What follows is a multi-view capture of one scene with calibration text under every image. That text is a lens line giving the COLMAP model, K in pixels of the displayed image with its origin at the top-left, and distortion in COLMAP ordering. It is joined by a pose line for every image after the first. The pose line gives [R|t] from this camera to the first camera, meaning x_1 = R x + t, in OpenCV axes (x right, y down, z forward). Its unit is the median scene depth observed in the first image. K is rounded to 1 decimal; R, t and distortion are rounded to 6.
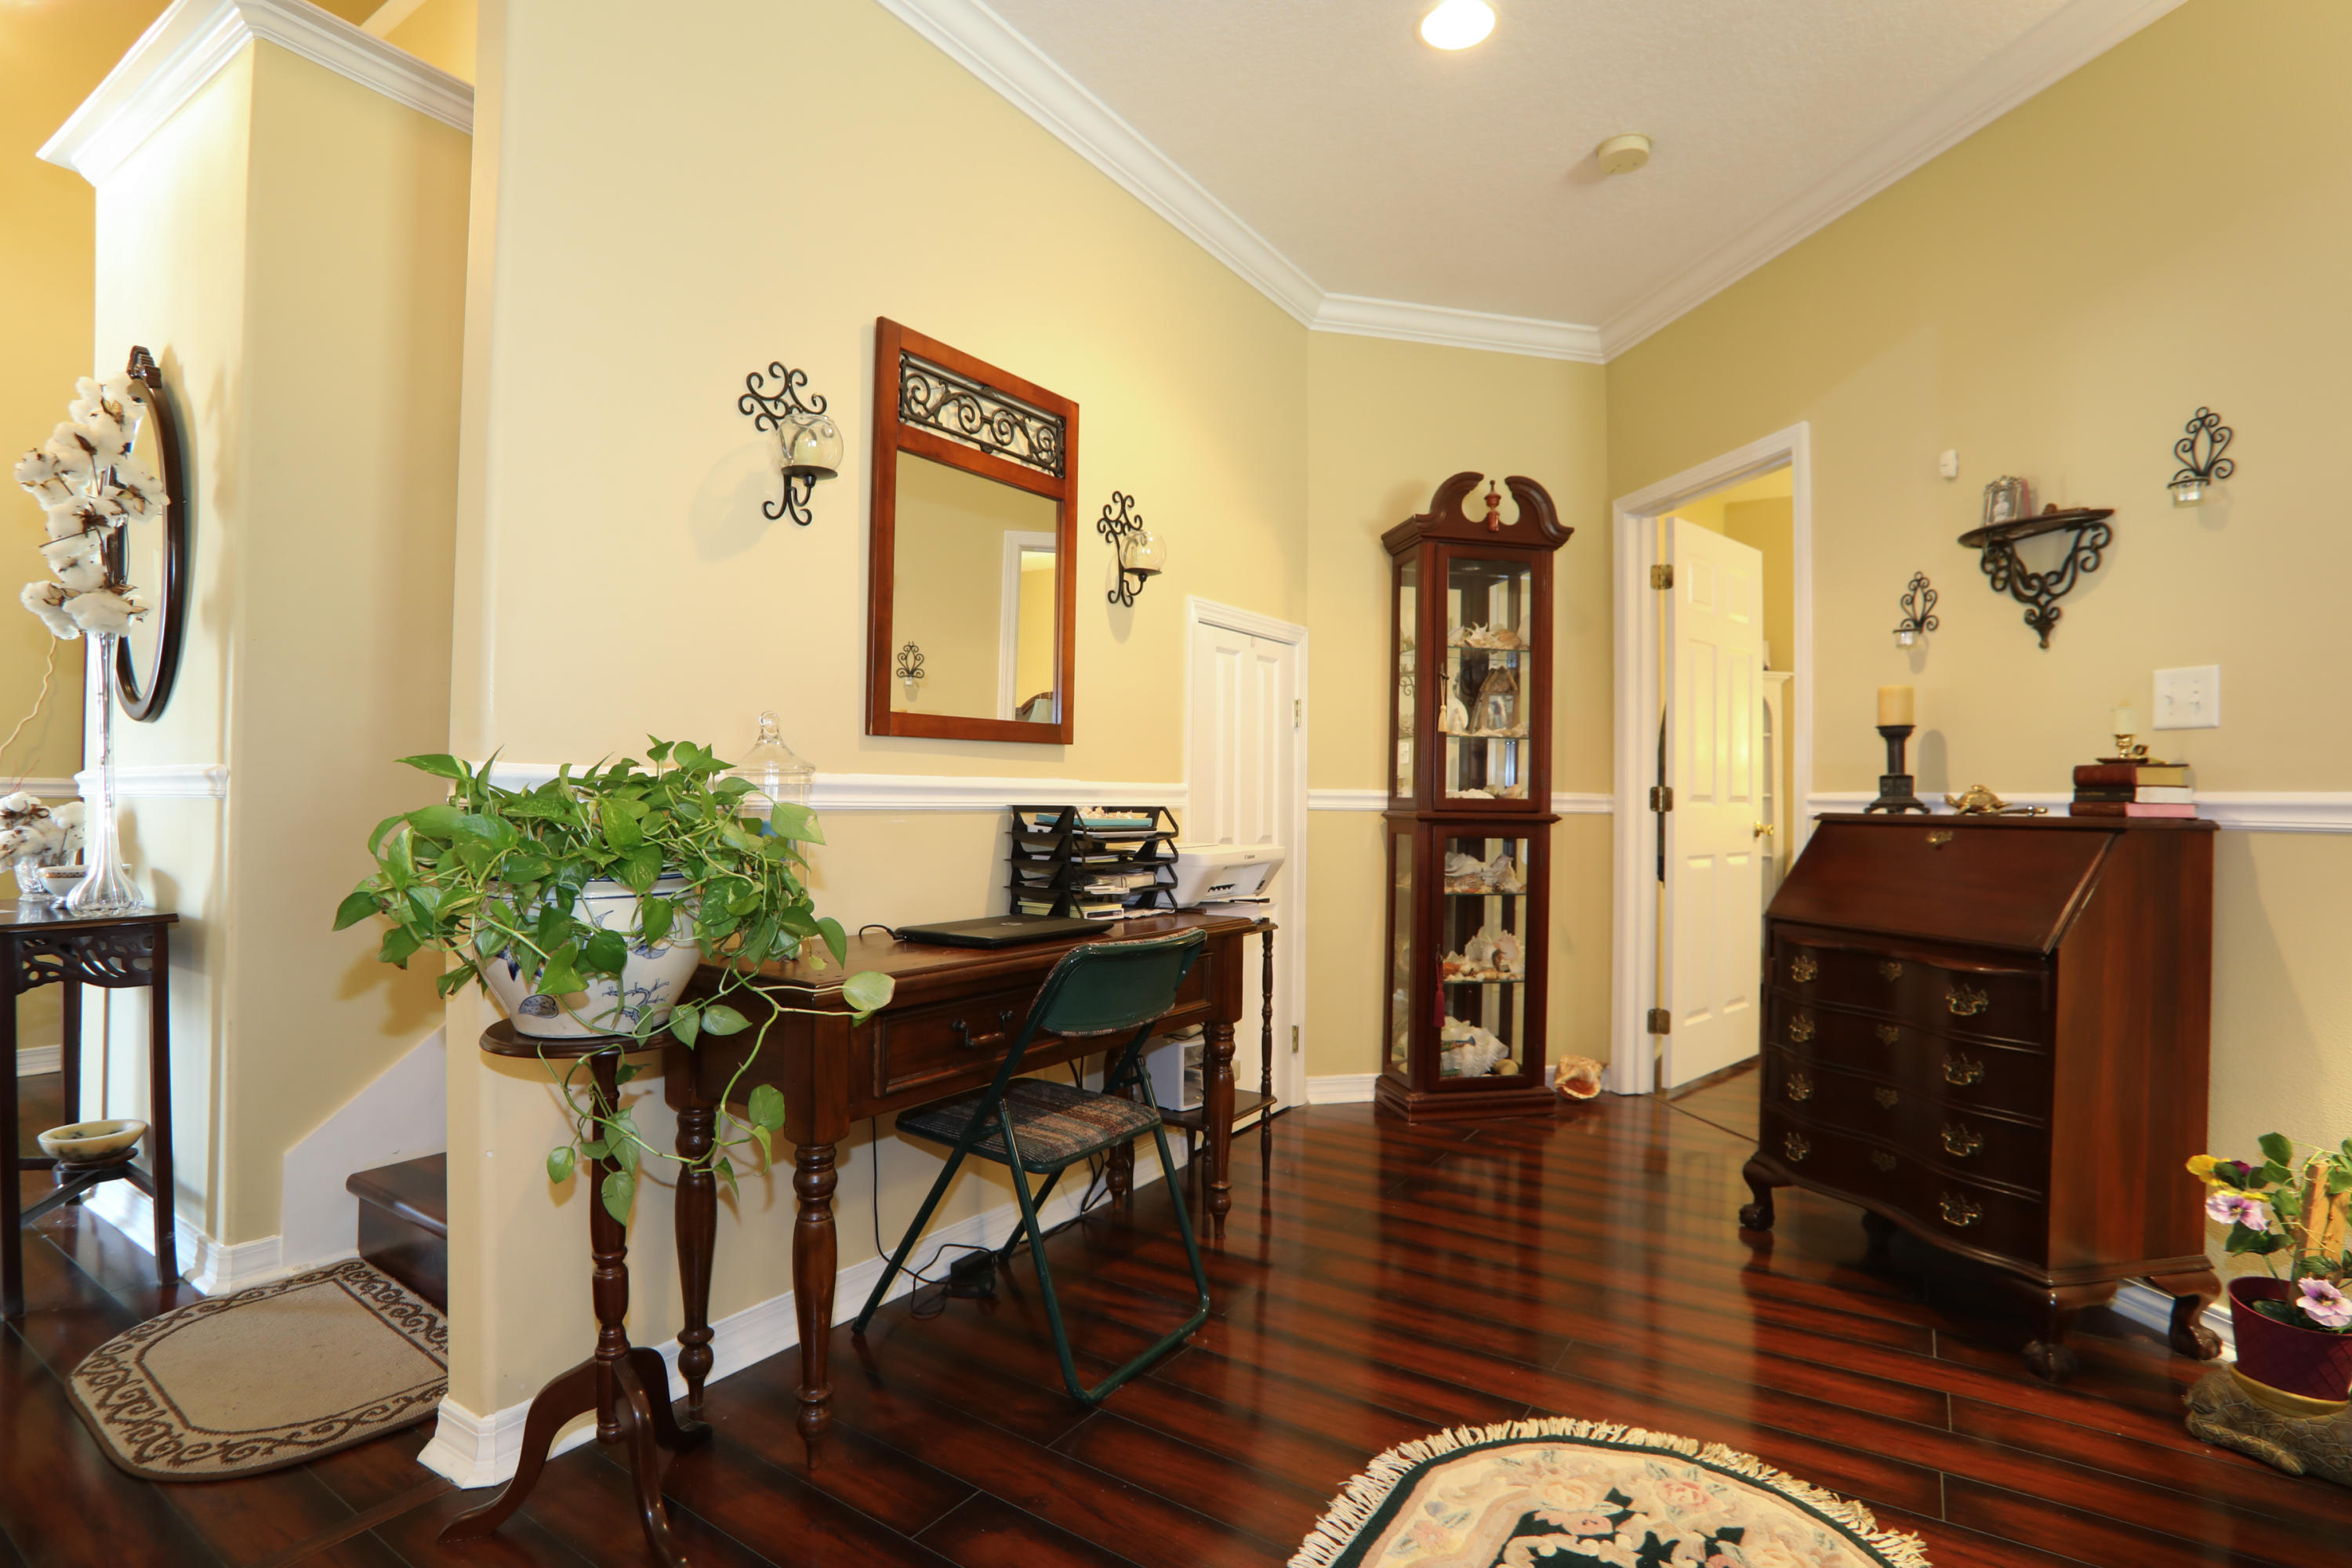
lens RADIAL K [[1154.8, 0, 1174.3], [0, 1154.8, 782.0], [0, 0, 1]] dist [-0.081462, 0.033635]
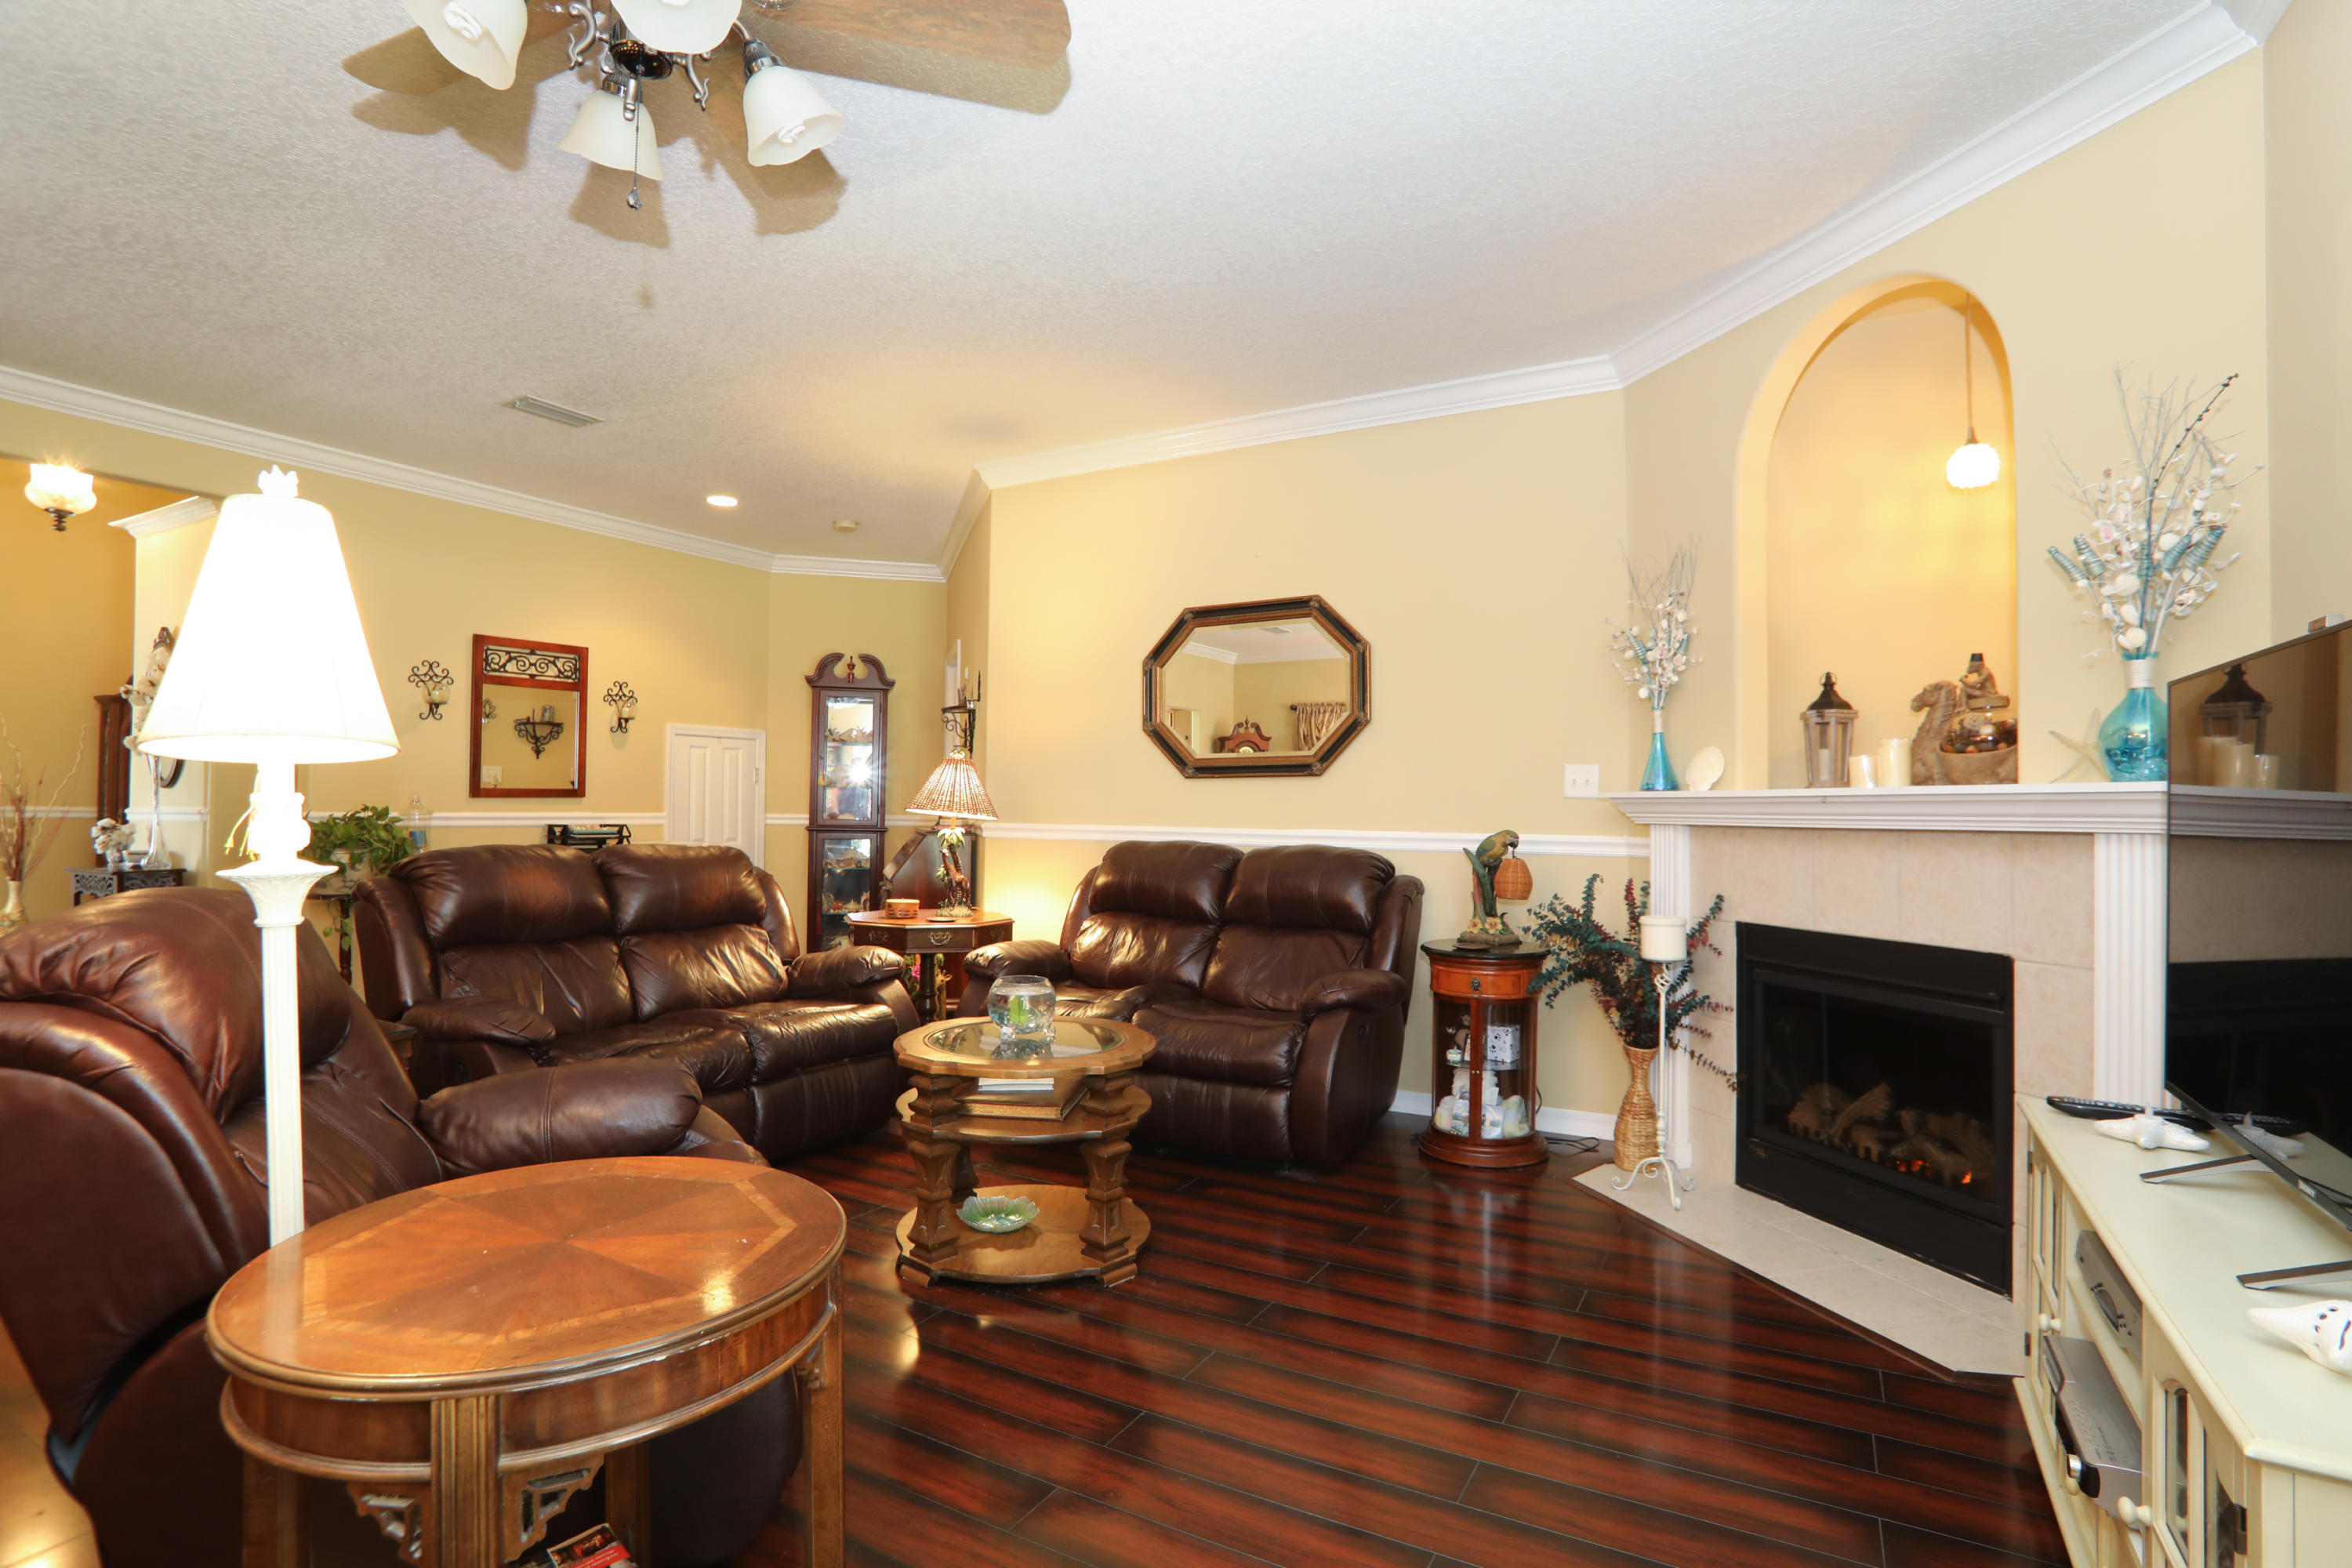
lens RADIAL K [[1154.8, 0, 1174.3], [0, 1154.8, 782.0], [0, 0, 1]] dist [-0.081462, 0.033635]
pose [[0.997984, 0.001112, 0.063462, 1.089172], [-0.000703, 0.999979, -0.006460, -0.057194], [-0.063468, 0.006402, 0.997963, -1.531148]]
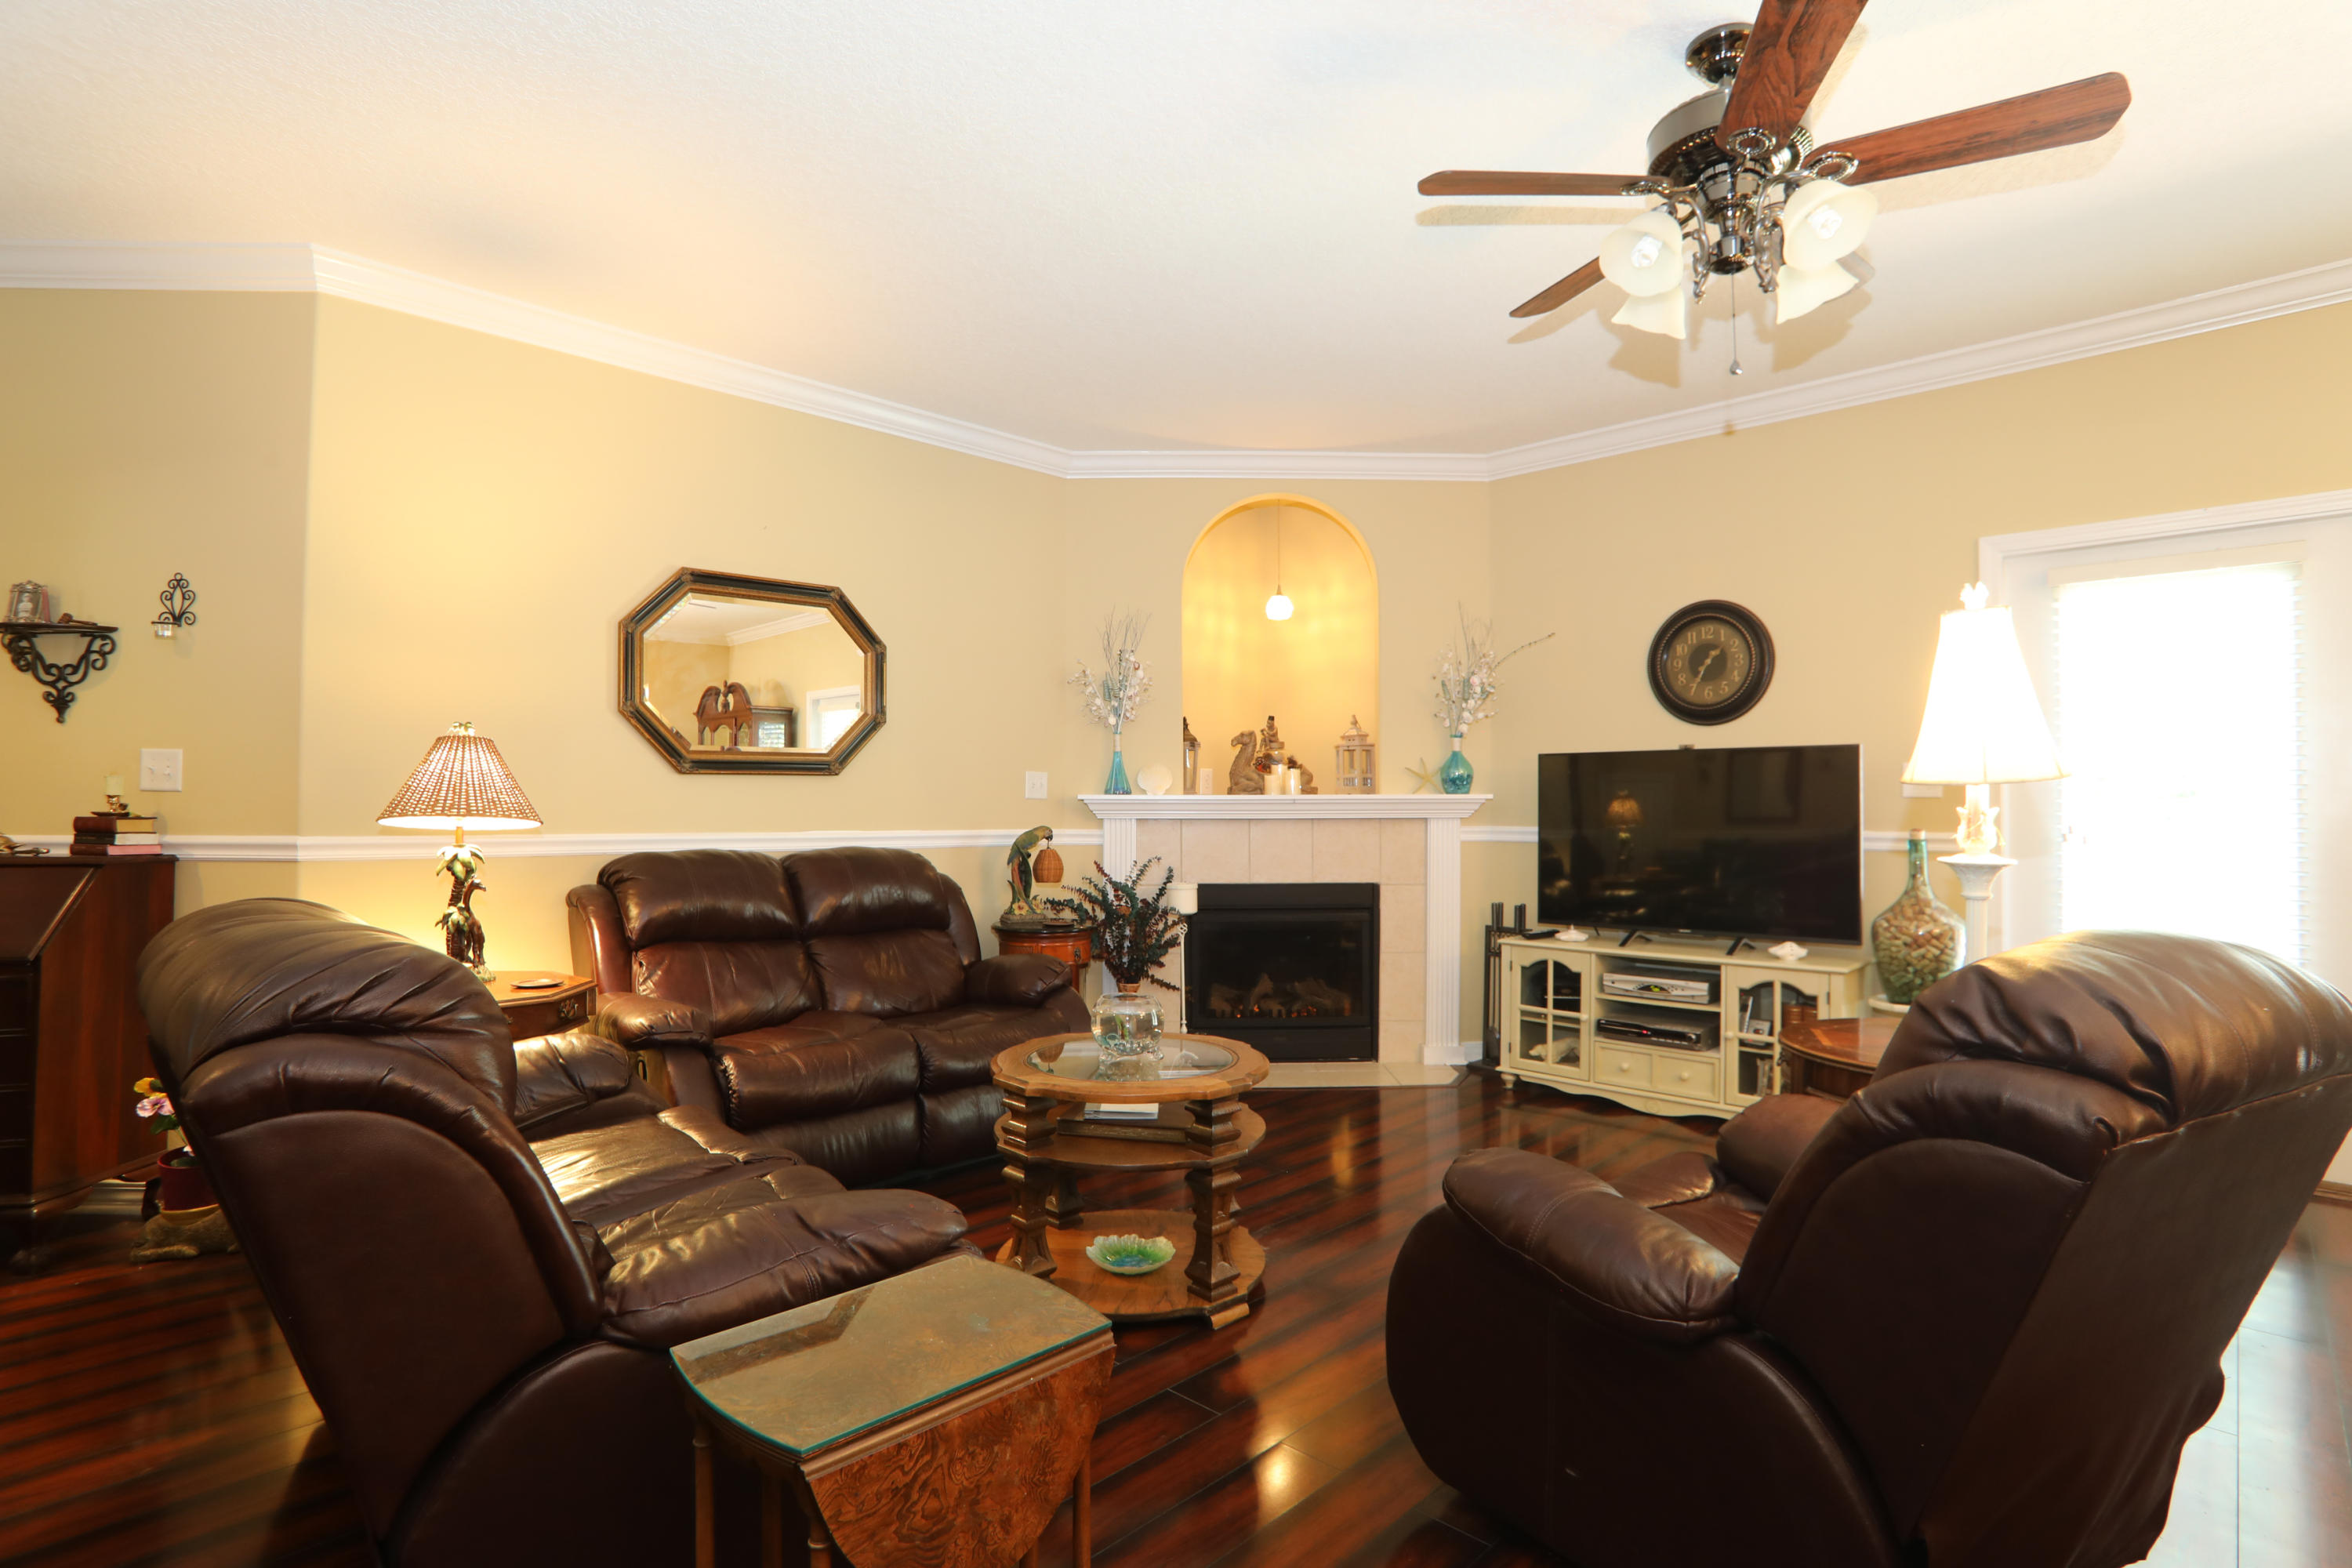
lens RADIAL K [[1154.8, 0, 1174.3], [0, 1154.8, 782.0], [0, 0, 1]] dist [-0.081462, 0.033635]
pose [[0.196990, 0.010646, 0.980348, -0.222752], [-0.014084, 0.999869, -0.008028, -0.062289], [-0.980304, -0.012226, 0.197114, -0.544844]]
